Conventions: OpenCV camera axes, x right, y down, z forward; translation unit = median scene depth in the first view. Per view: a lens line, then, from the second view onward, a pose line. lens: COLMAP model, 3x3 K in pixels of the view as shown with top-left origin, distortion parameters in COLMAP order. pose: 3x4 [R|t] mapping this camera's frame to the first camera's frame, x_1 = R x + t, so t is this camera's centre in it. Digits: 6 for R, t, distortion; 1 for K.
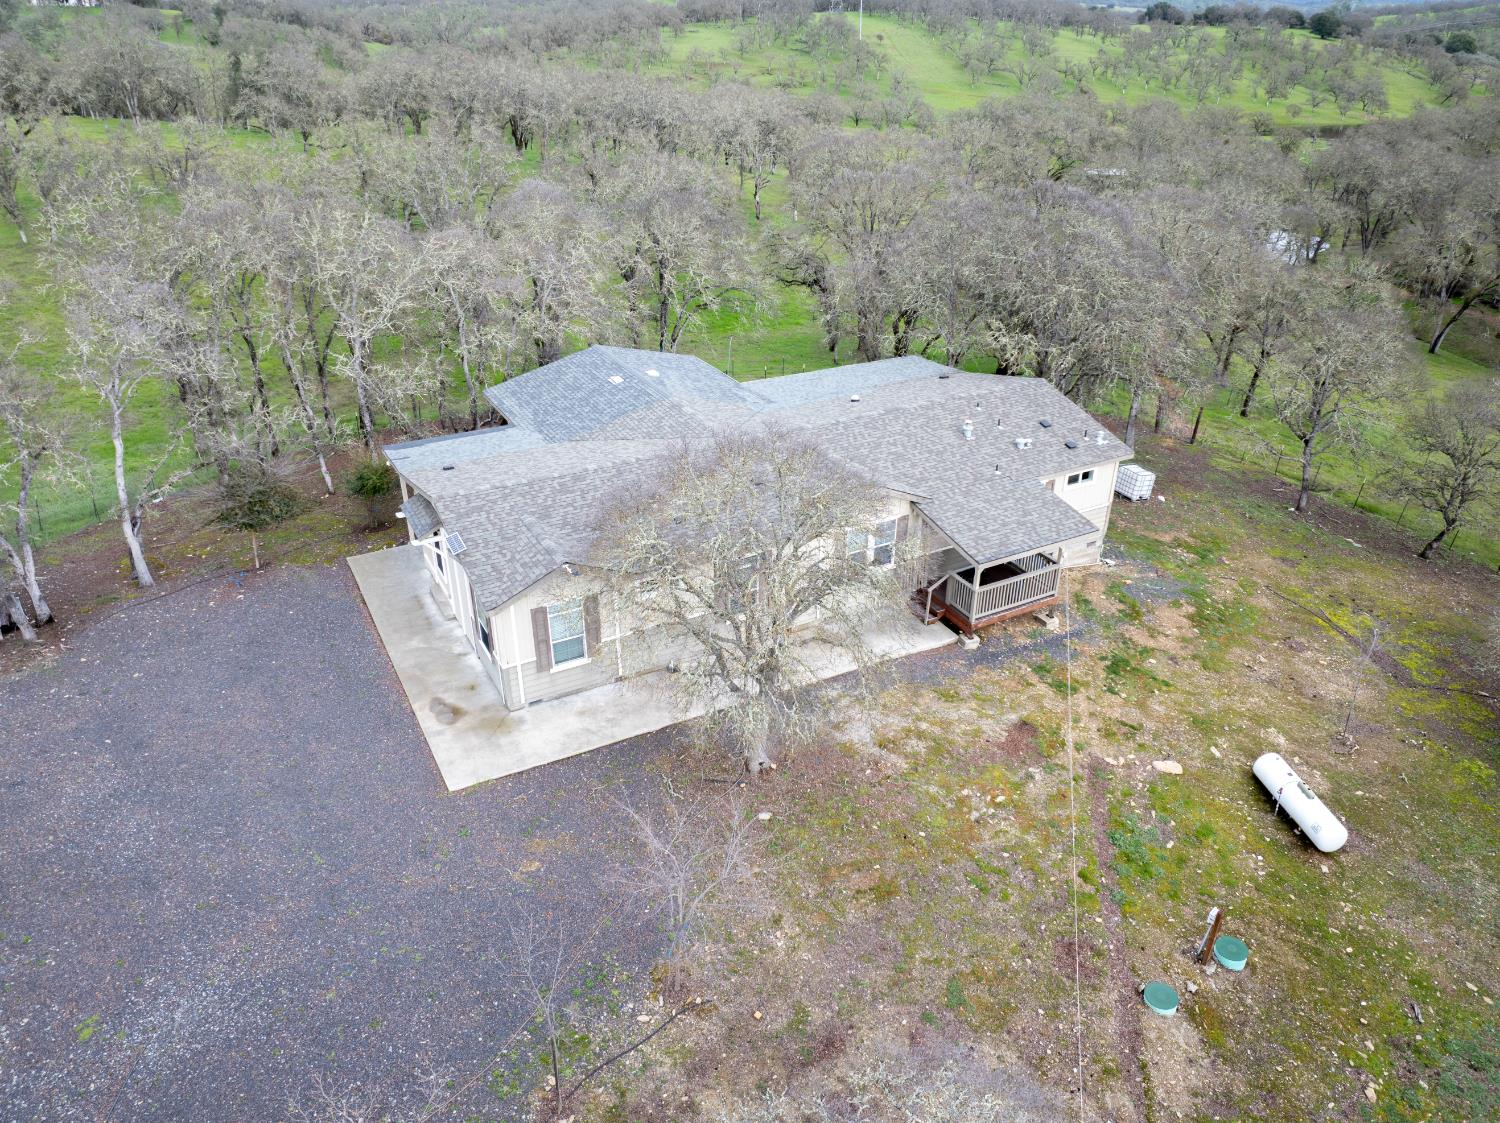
lens RADIAL K [[1057.0, 0, 753.6], [0, 1057.0, 566.9], [0, 0, 1]] dist [-0.059804, 0.032339]
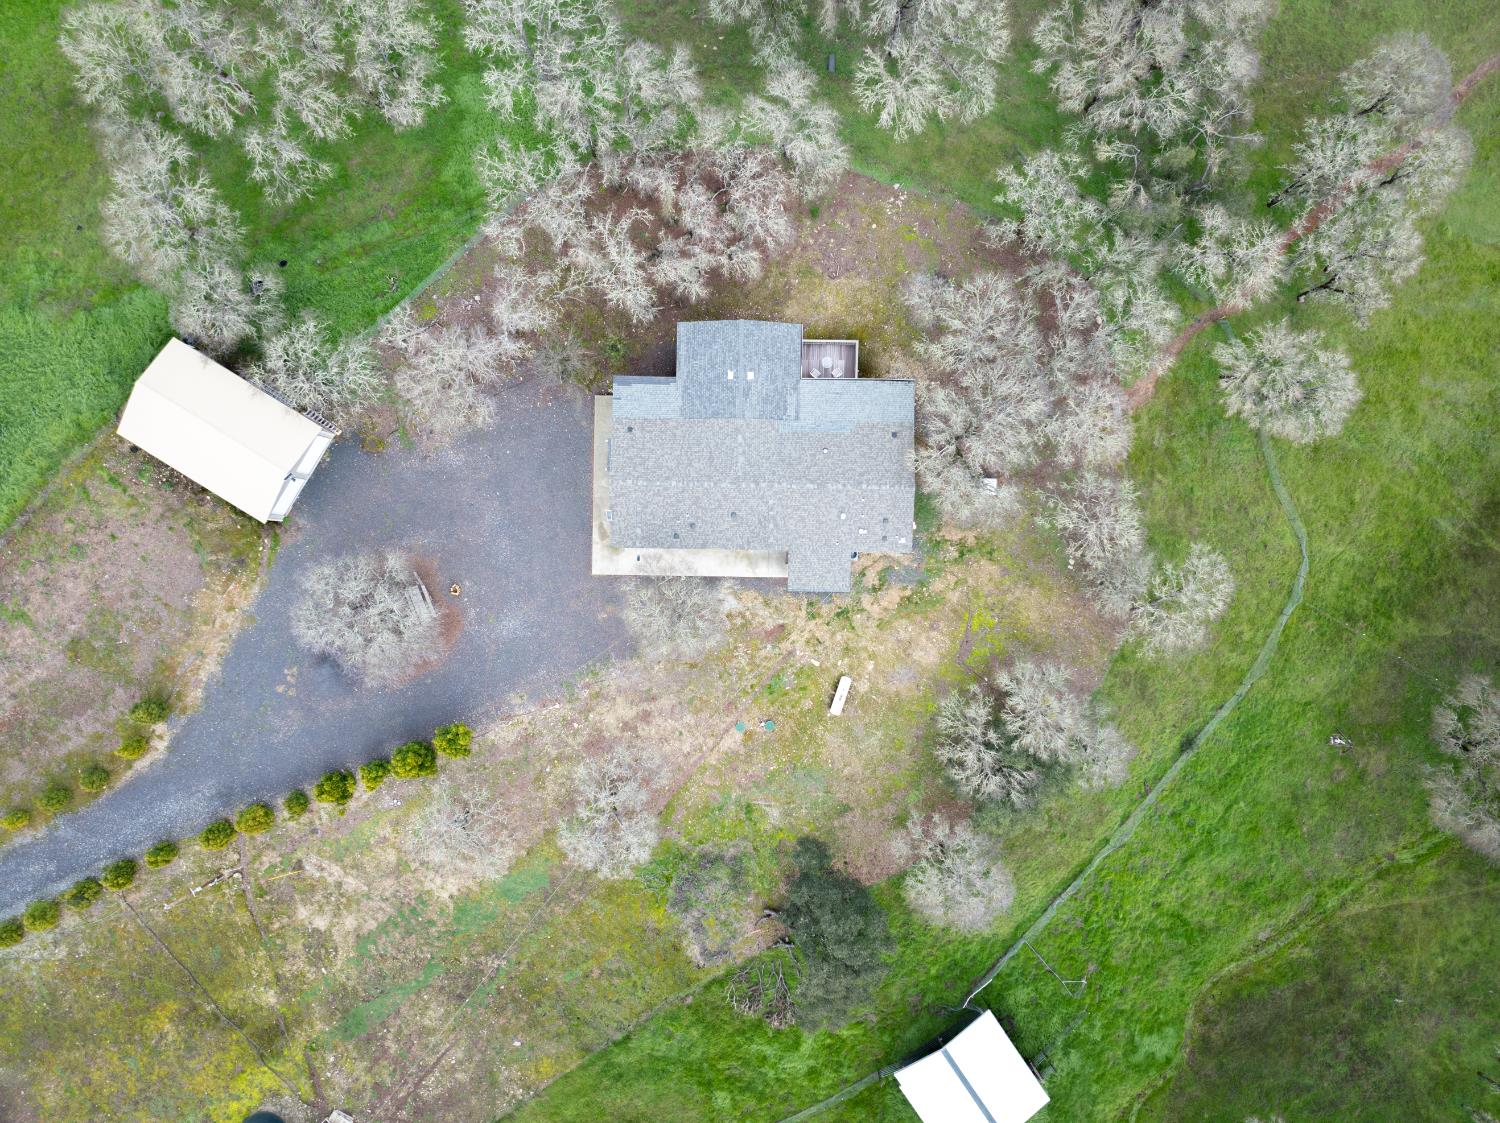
lens RADIAL K [[1057.0, 0, 748.8], [0, 1057.0, 561.3], [0, 0, 1]] dist [-0.059804, 0.032339]
pose [[0.870428, 0.492173, -0.011001, 0.111228], [-0.225048, 0.417681, 0.880282, -2.145874], [0.437846, -0.763746, 0.474324, -0.226680]]
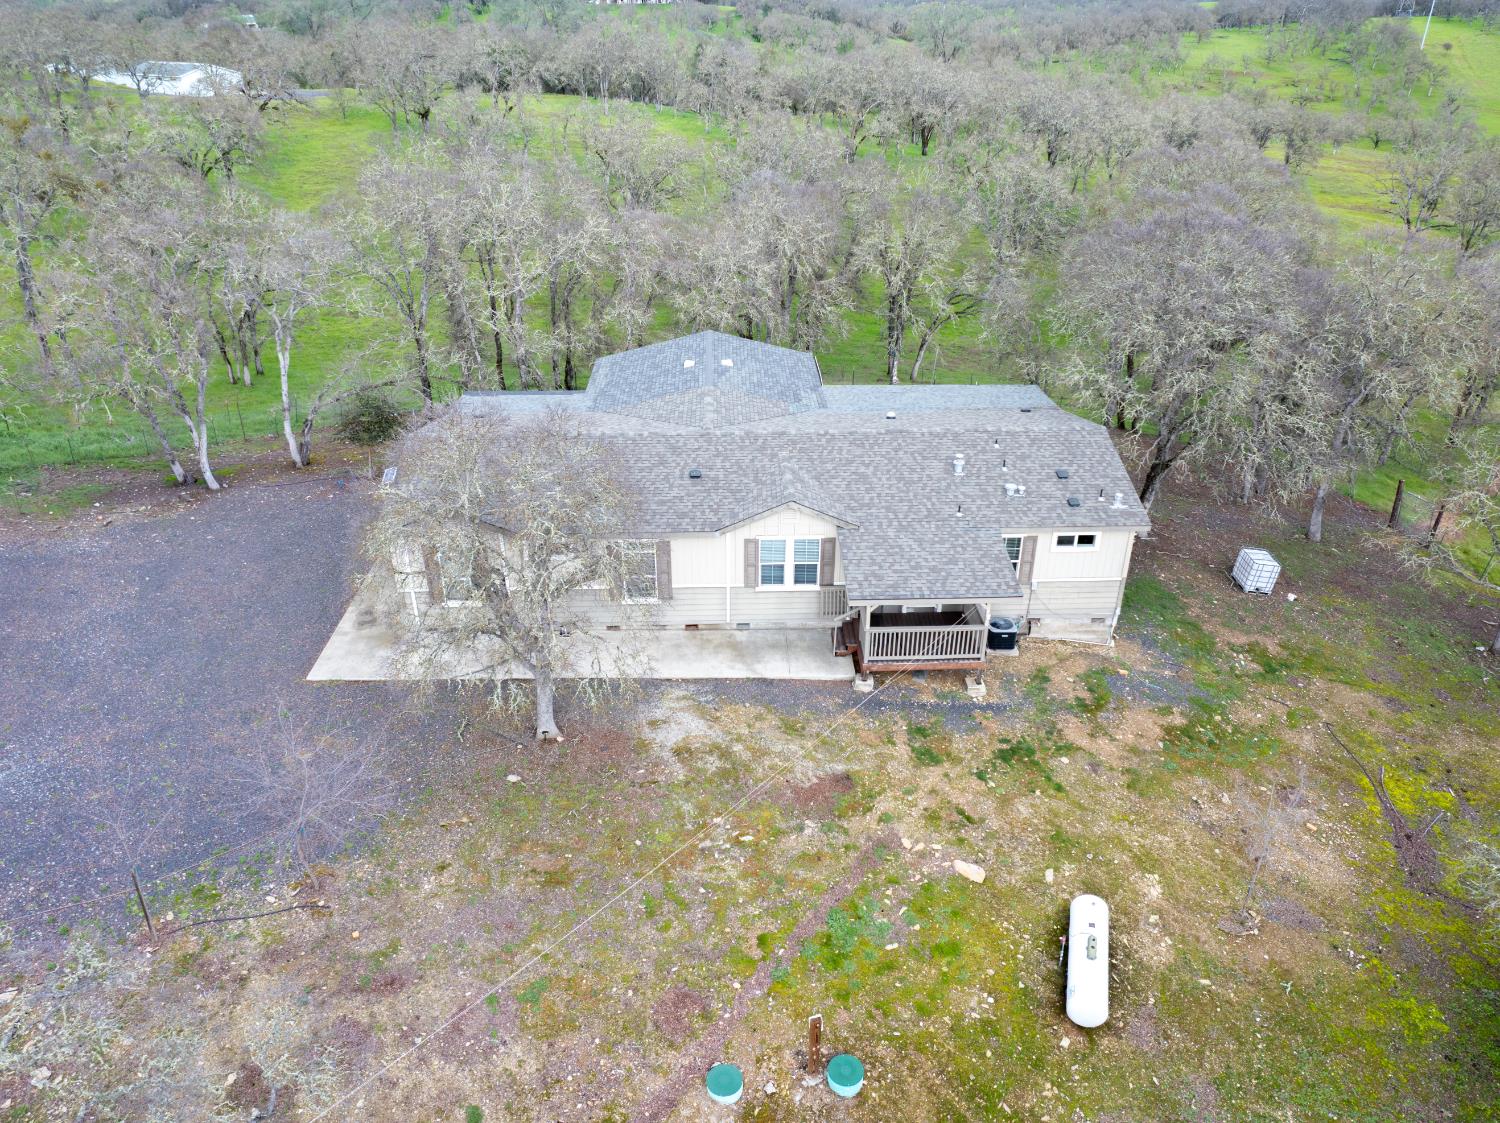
lens RADIAL K [[1057.0, 0, 752.4], [0, 1057.0, 558.1], [0, 0, 1]] dist [-0.059804, 0.032339]
pose [[0.893159, 0.206670, -0.399443, 0.459278], [-0.209592, 0.977093, 0.036893, -0.050405], [0.397918, 0.050769, 0.916015, 0.097642]]
